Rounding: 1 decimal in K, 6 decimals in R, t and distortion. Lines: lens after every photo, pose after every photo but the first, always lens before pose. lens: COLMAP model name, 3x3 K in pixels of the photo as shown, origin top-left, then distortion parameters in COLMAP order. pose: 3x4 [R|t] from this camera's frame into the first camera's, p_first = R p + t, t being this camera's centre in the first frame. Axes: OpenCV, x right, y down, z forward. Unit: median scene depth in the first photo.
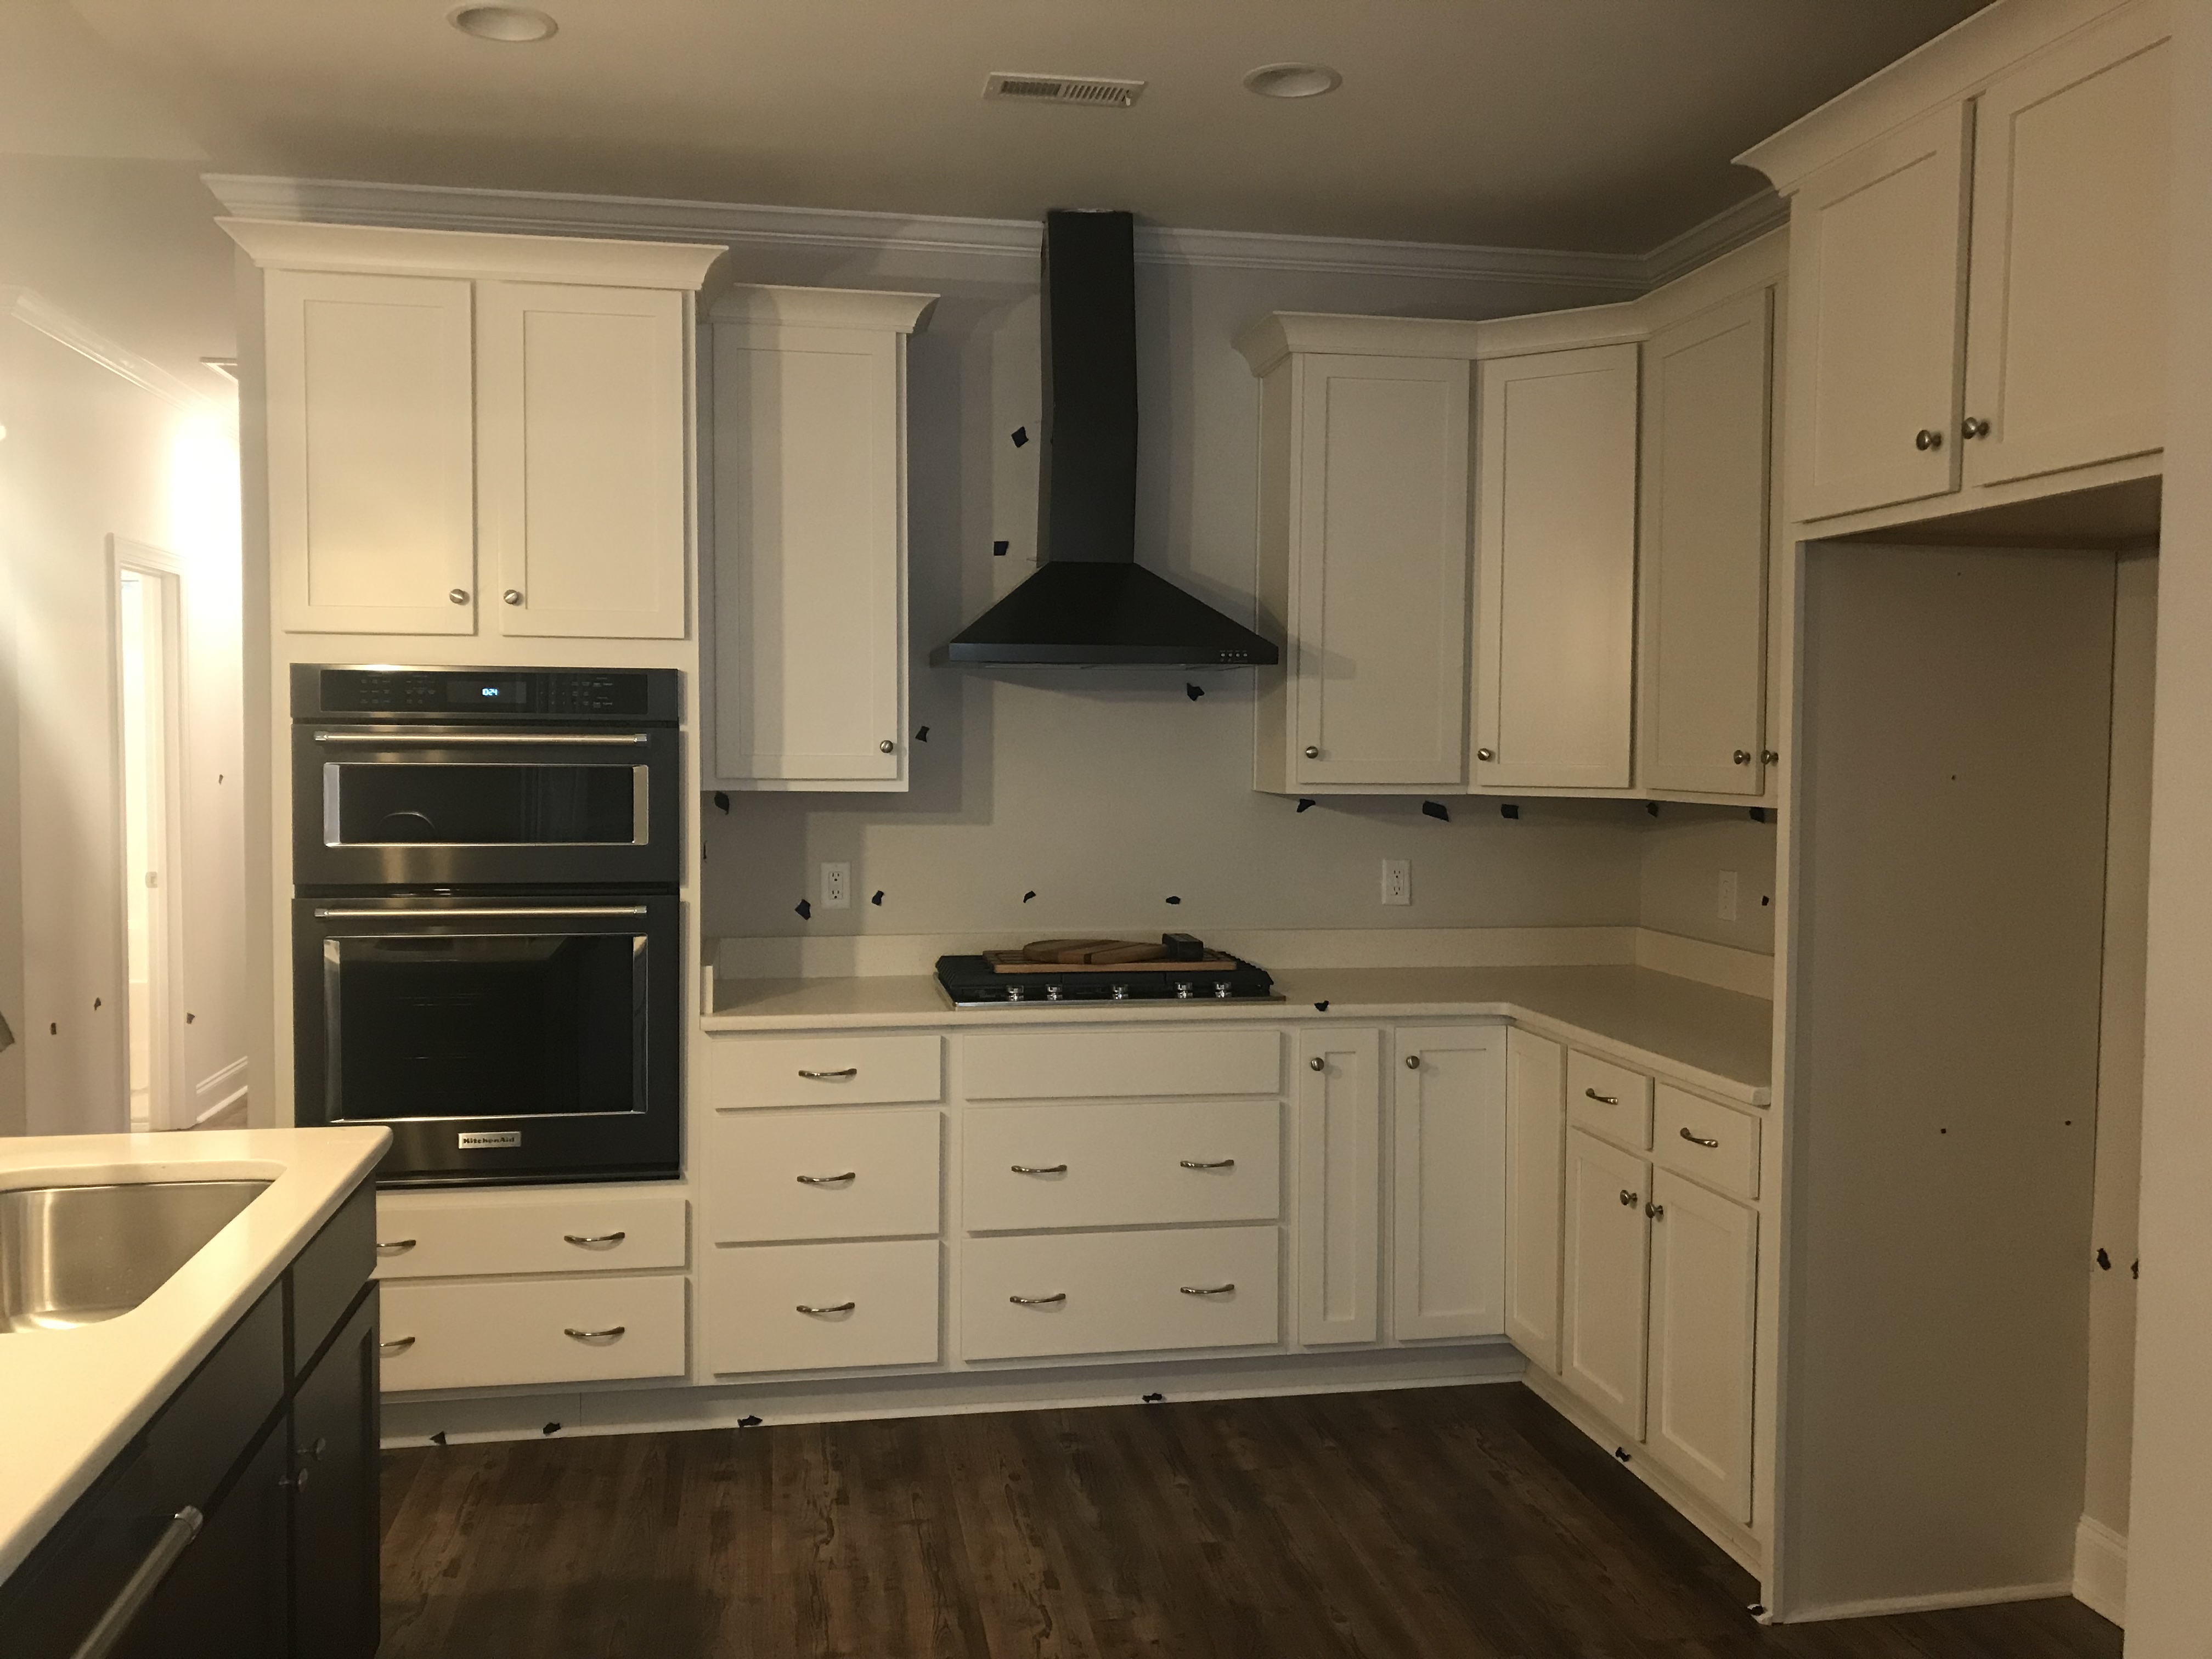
lens RADIAL K [[1832.4, 0, 1099.8], [0, 1832.4, 835.9], [0, 0, 1]] dist [0.047840, -0.032818]
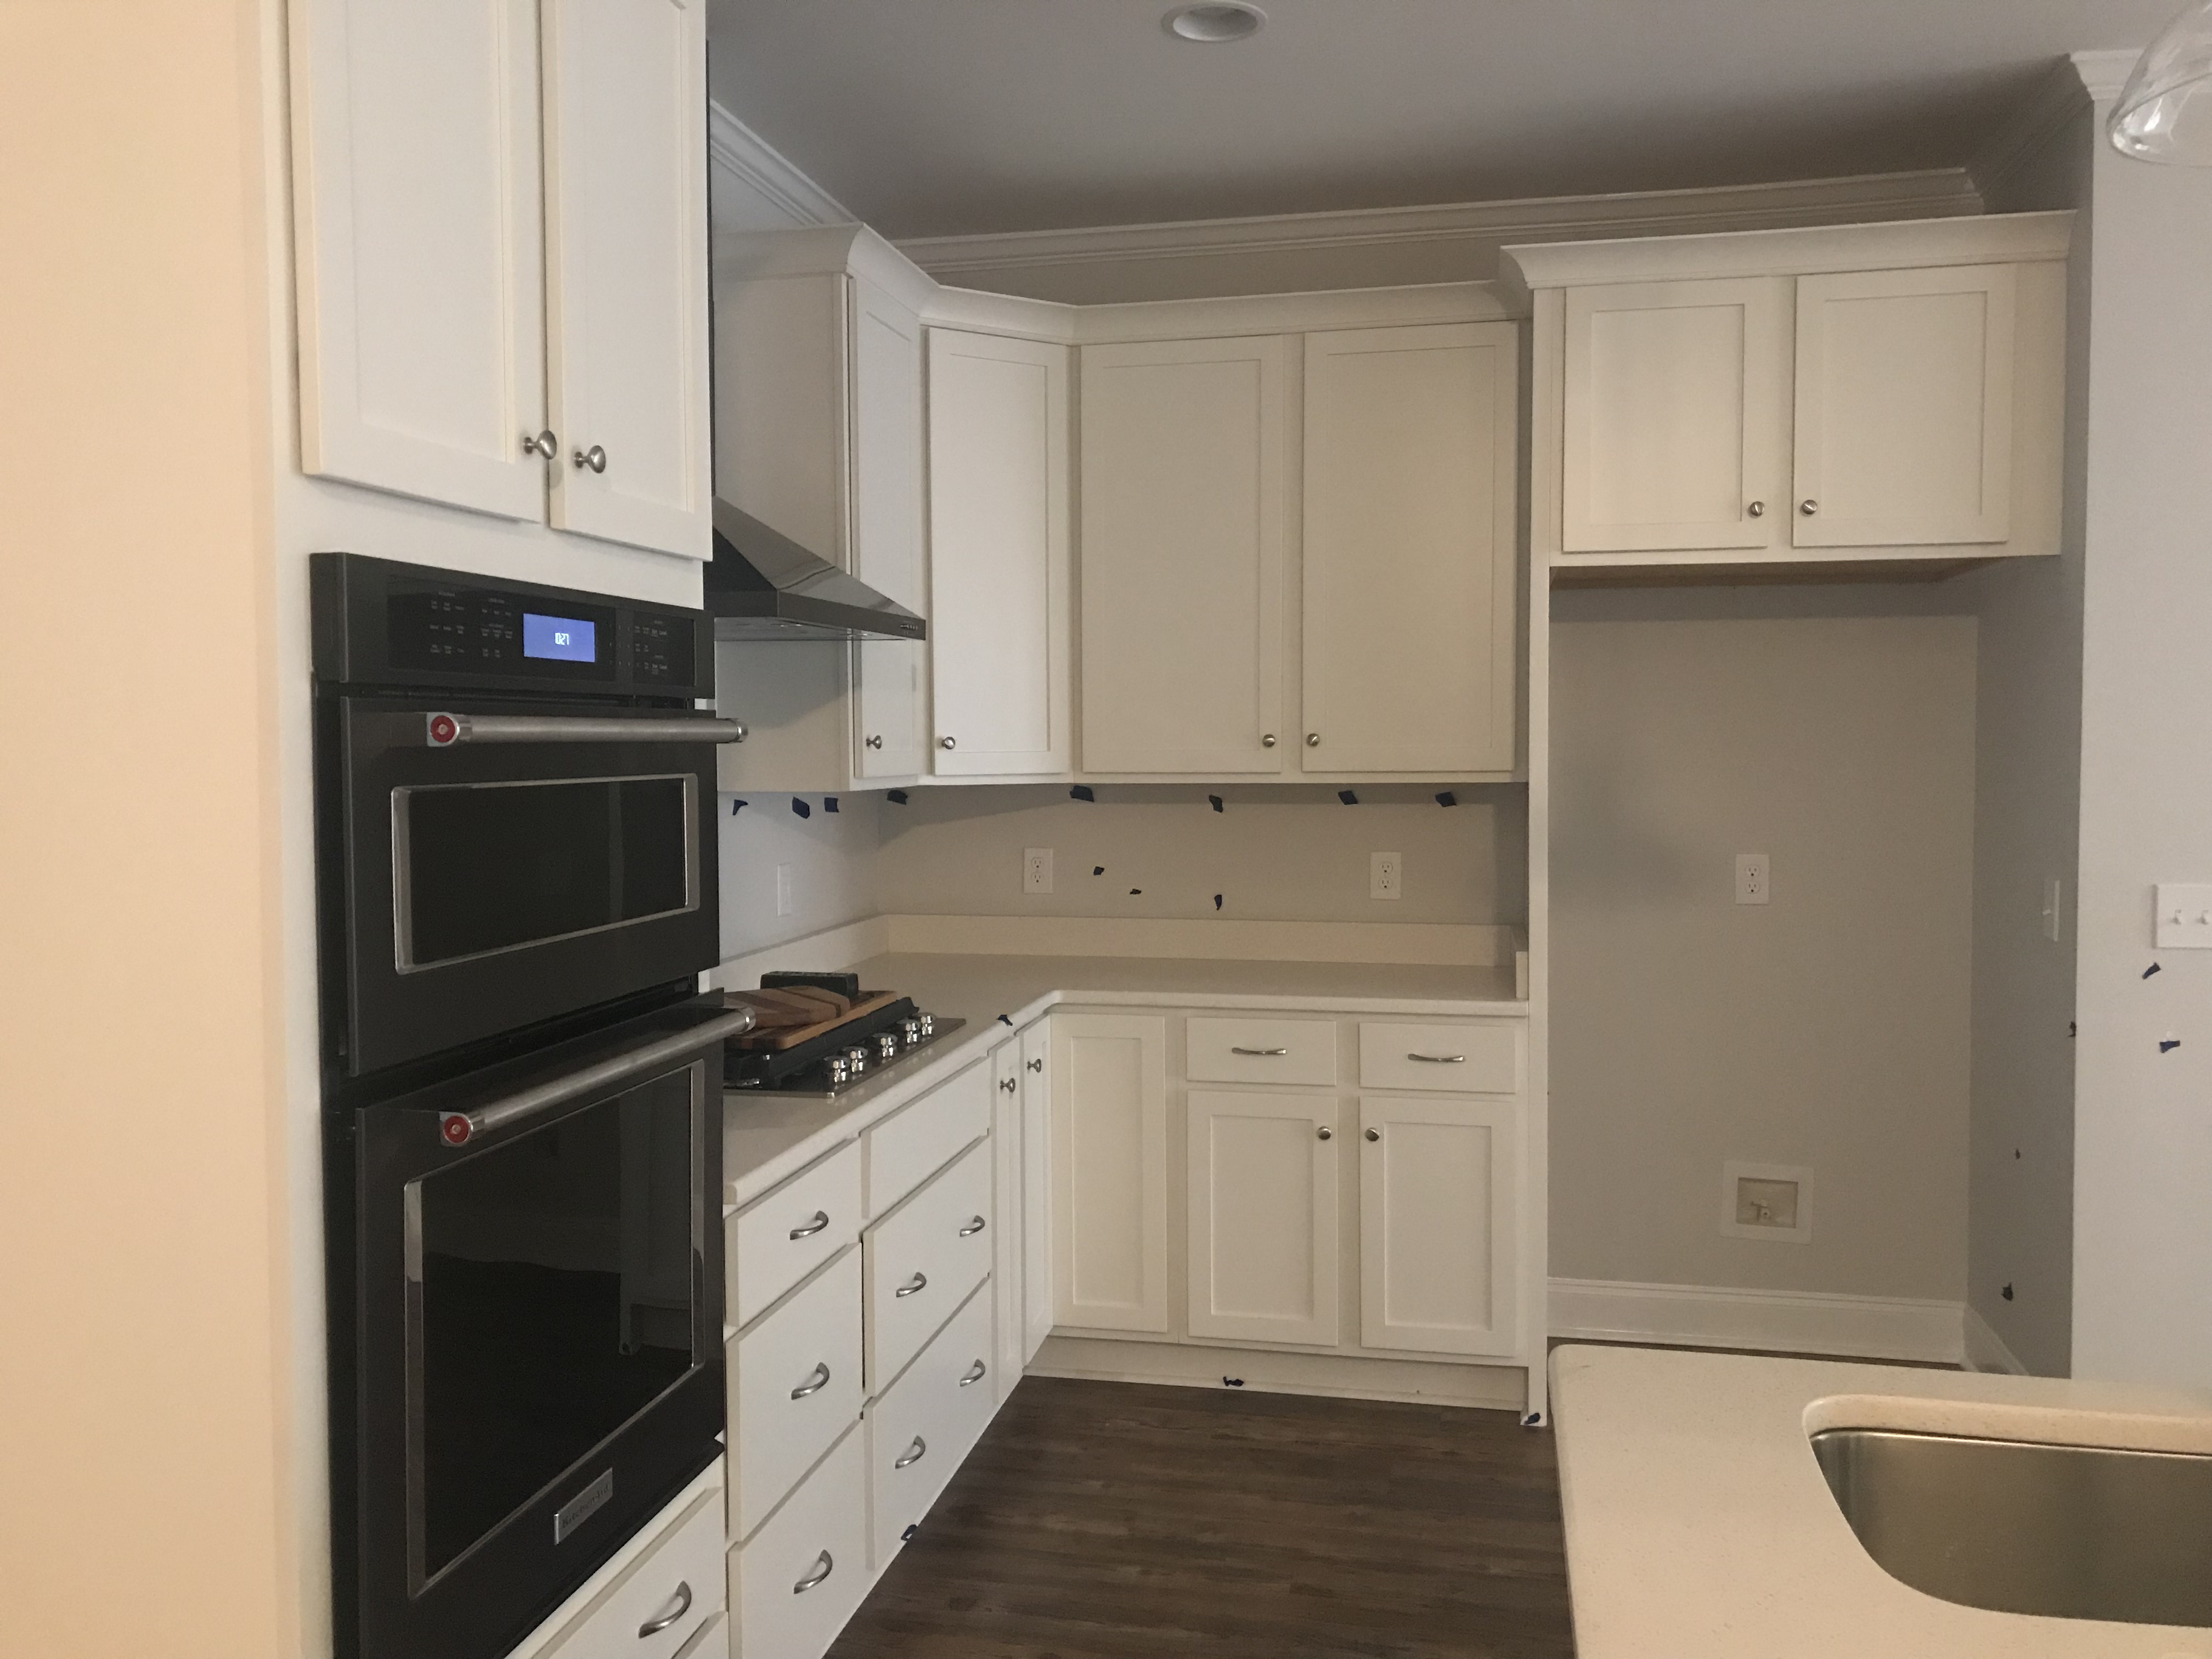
lens RADIAL K [[1832.4, 0, 1100.7], [0, 1832.4, 818.8], [0, 0, 1]] dist [0.047840, -0.032818]
pose [[0.379419, -0.051060, 0.923815, -0.764888], [0.061761, 0.997647, 0.029775, -0.034074], [-0.923161, 0.045759, 0.381679, 0.672209]]
